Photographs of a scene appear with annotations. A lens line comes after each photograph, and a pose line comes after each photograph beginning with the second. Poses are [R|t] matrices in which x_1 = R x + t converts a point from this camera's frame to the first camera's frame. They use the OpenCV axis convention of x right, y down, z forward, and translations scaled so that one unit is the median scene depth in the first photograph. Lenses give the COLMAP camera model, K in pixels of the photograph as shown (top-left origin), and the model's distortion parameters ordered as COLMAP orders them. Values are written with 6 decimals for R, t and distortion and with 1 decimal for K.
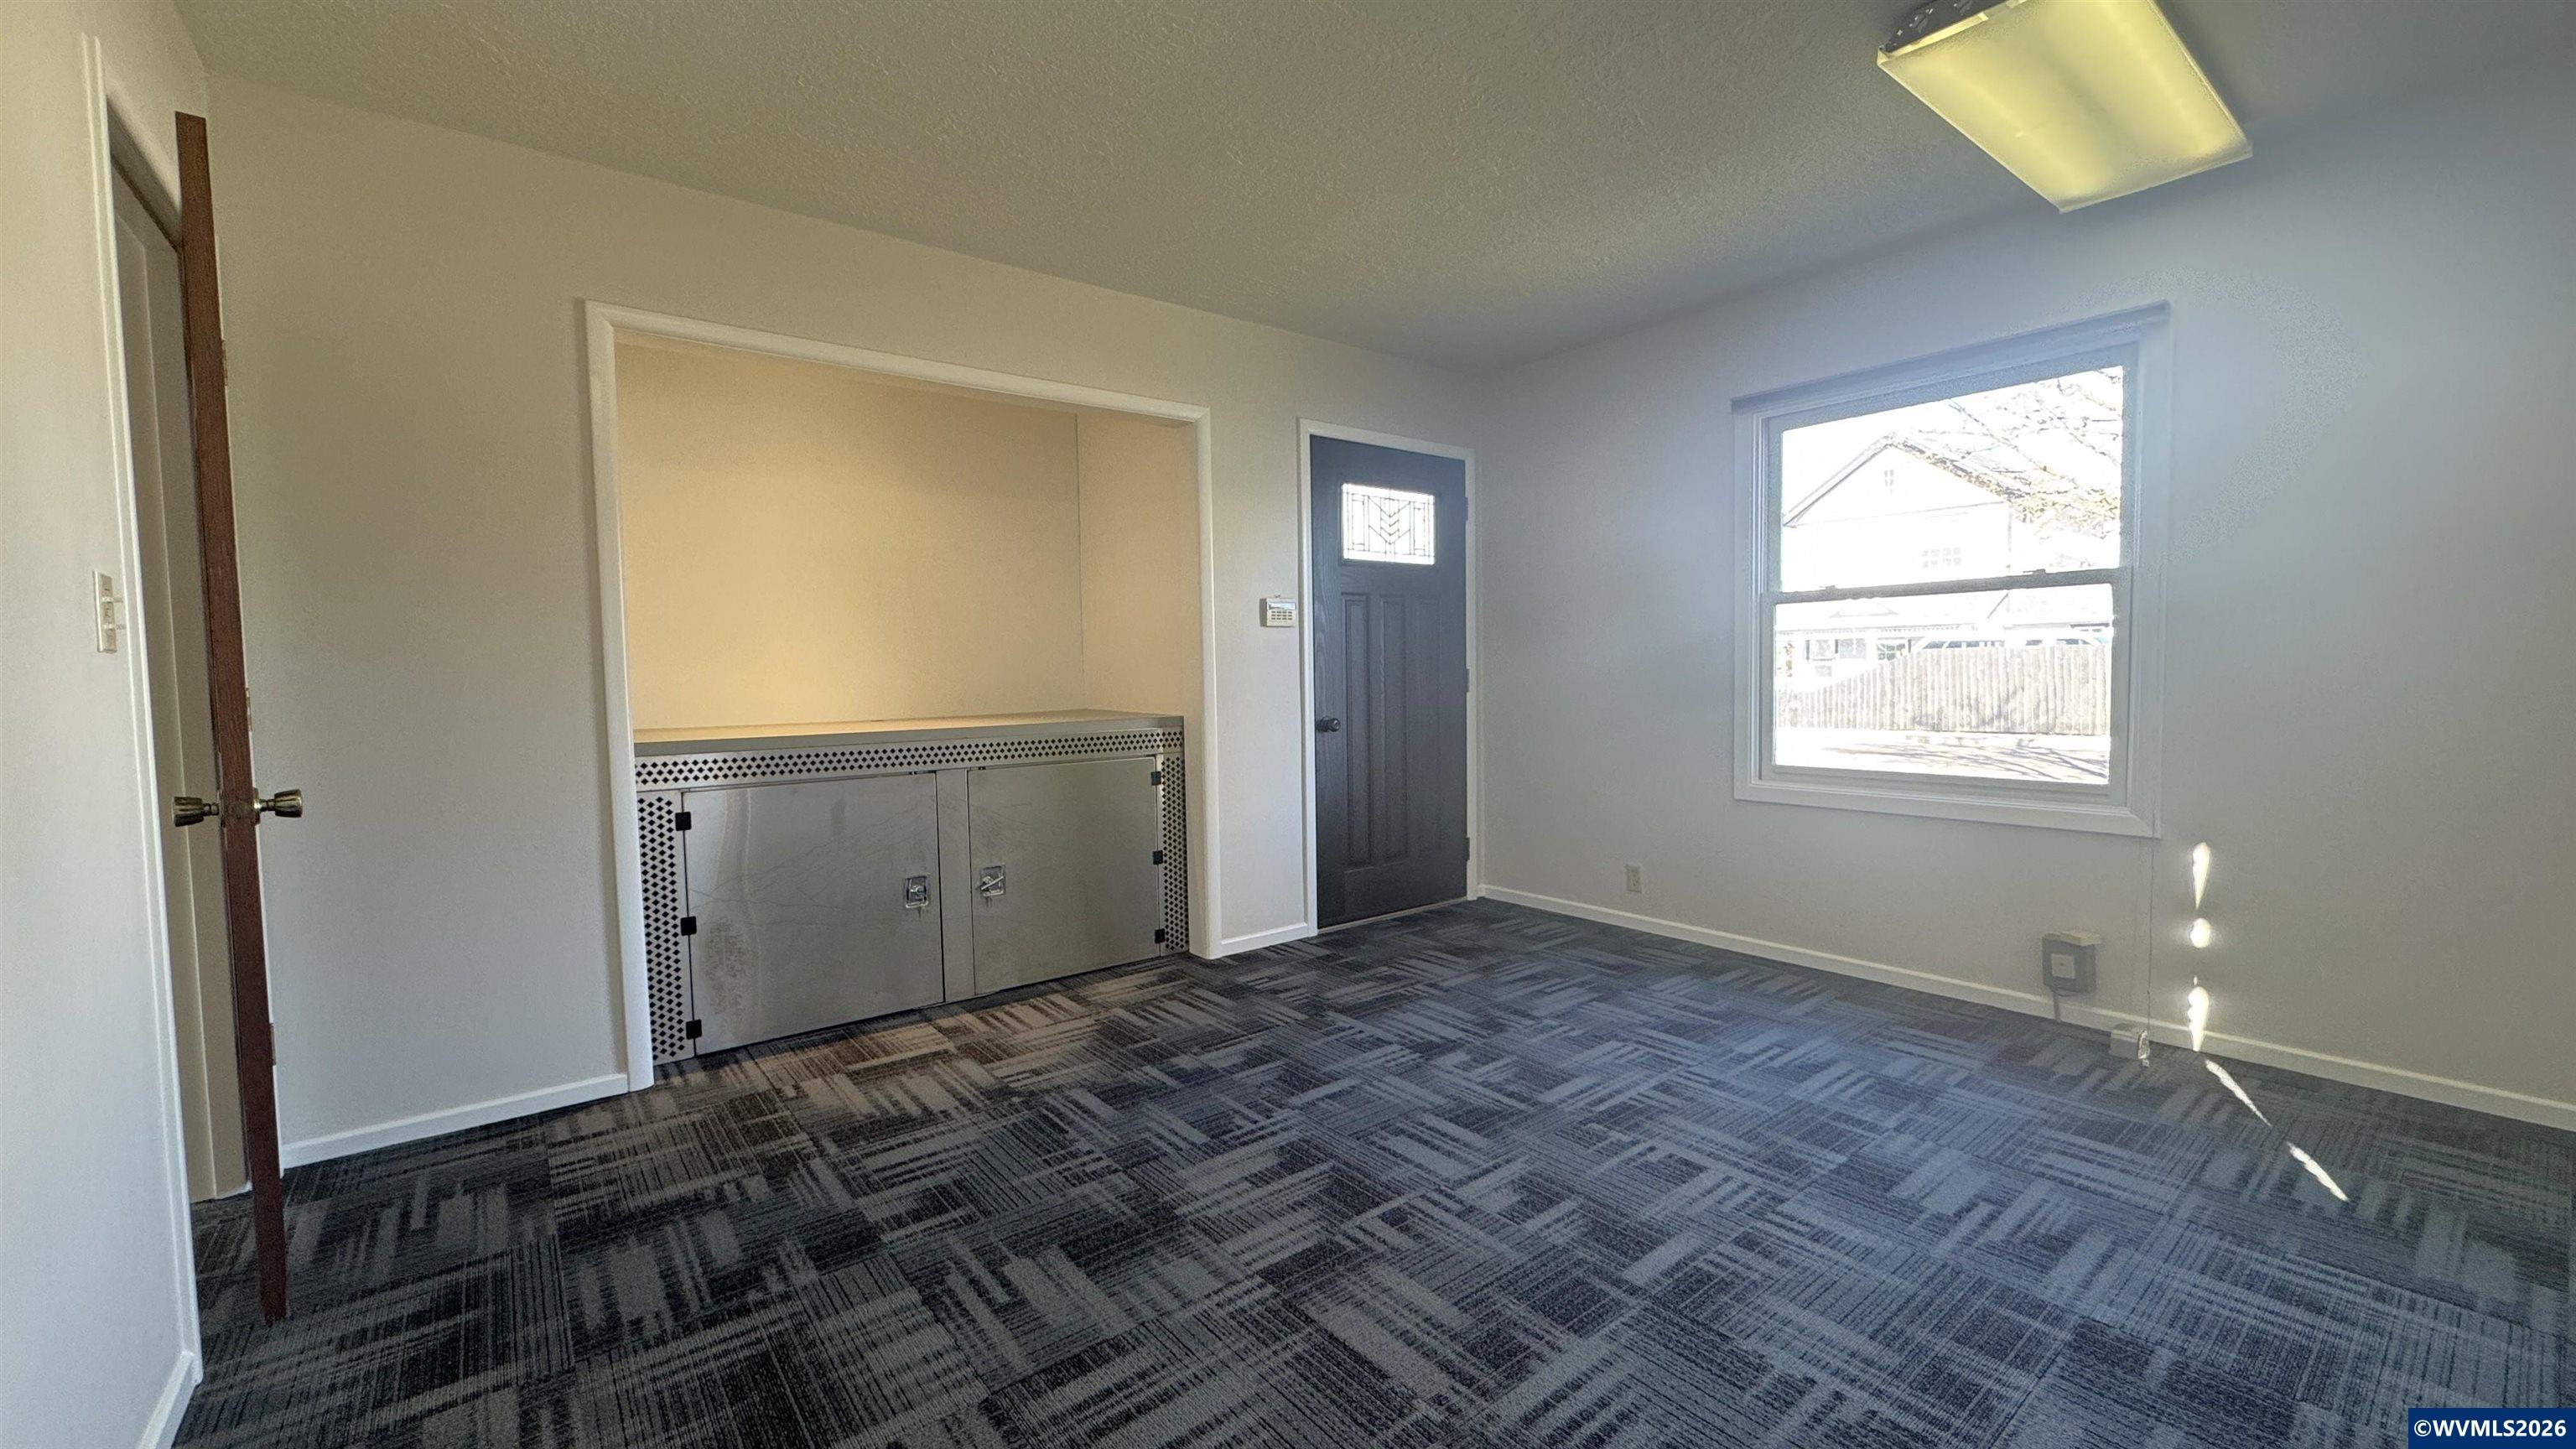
lens RADIAL K [[1027.2, 0, 1288.0], [0, 1027.2, 724.5], [0, 0, 1]] dist [-0.000851, 0.000148]
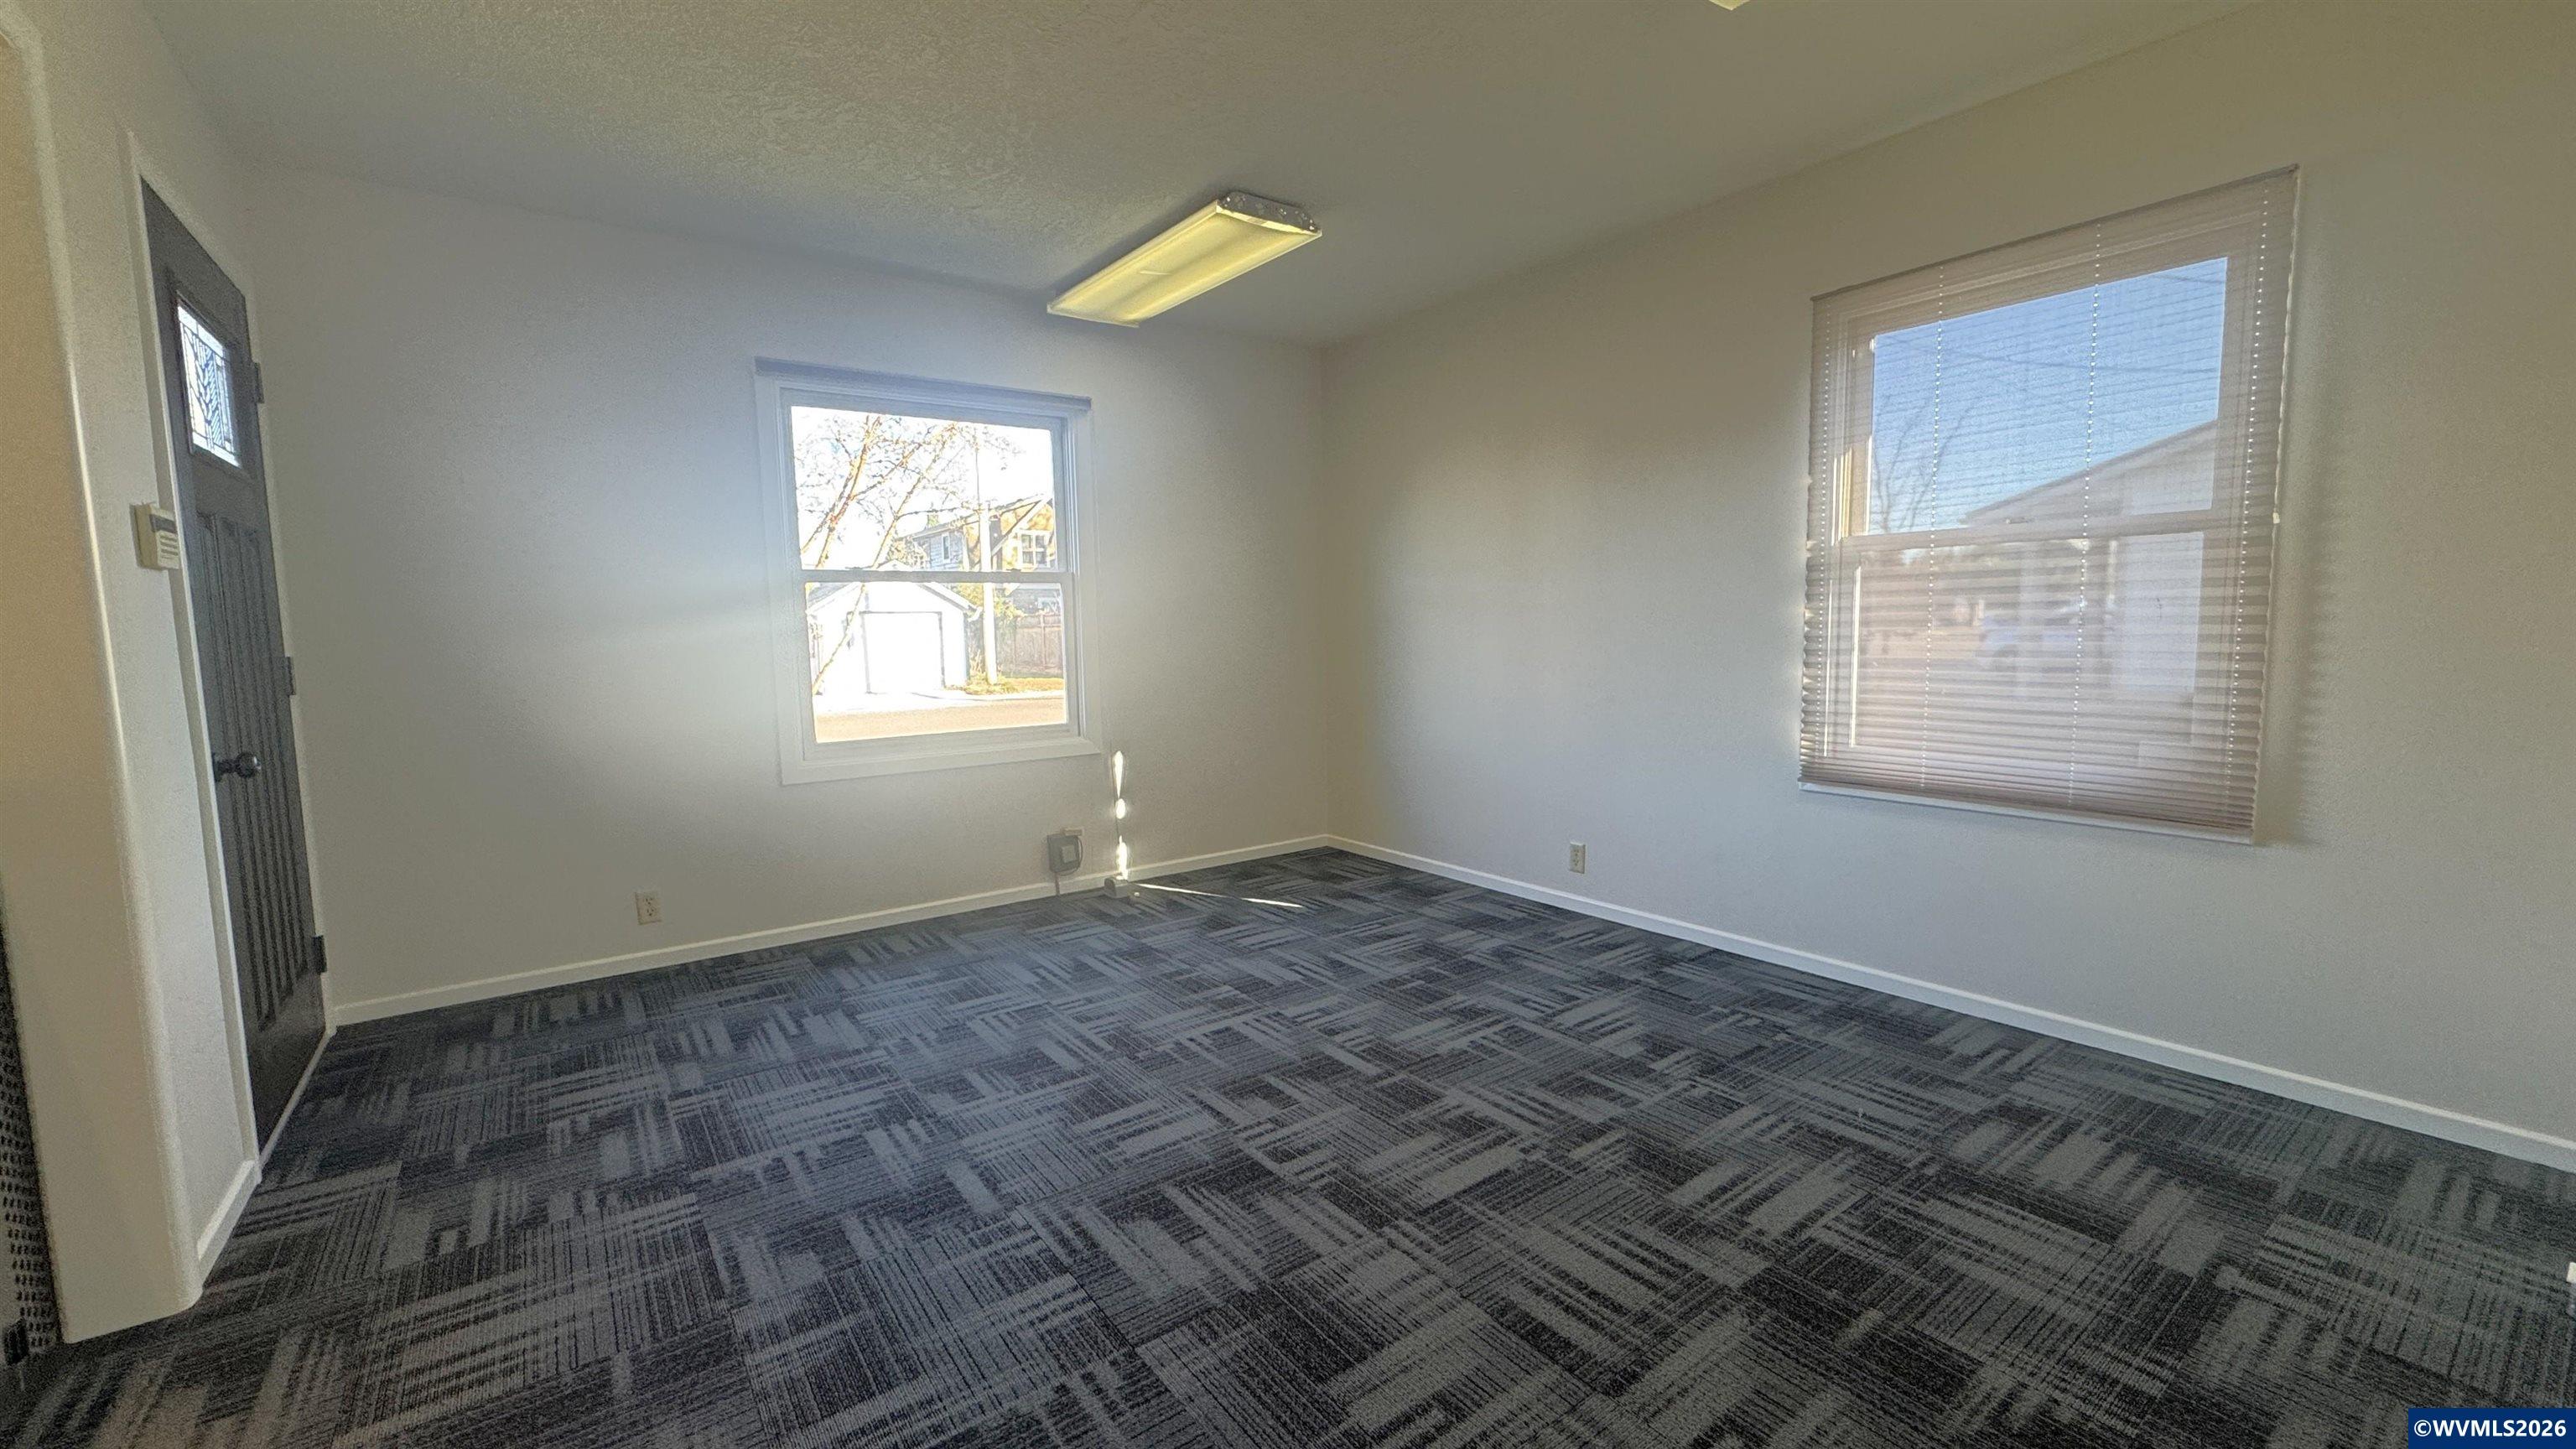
lens RADIAL K [[1027.2, 0, 1288.0], [0, 1027.2, 724.5], [0, 0, 1]] dist [-0.000851, 0.000148]
pose [[0.032331, -0.083830, 0.995955, -0.692368], [0.072665, 0.994036, 0.081310, -0.037380], [-0.996832, 0.069743, 0.038230, 0.696270]]
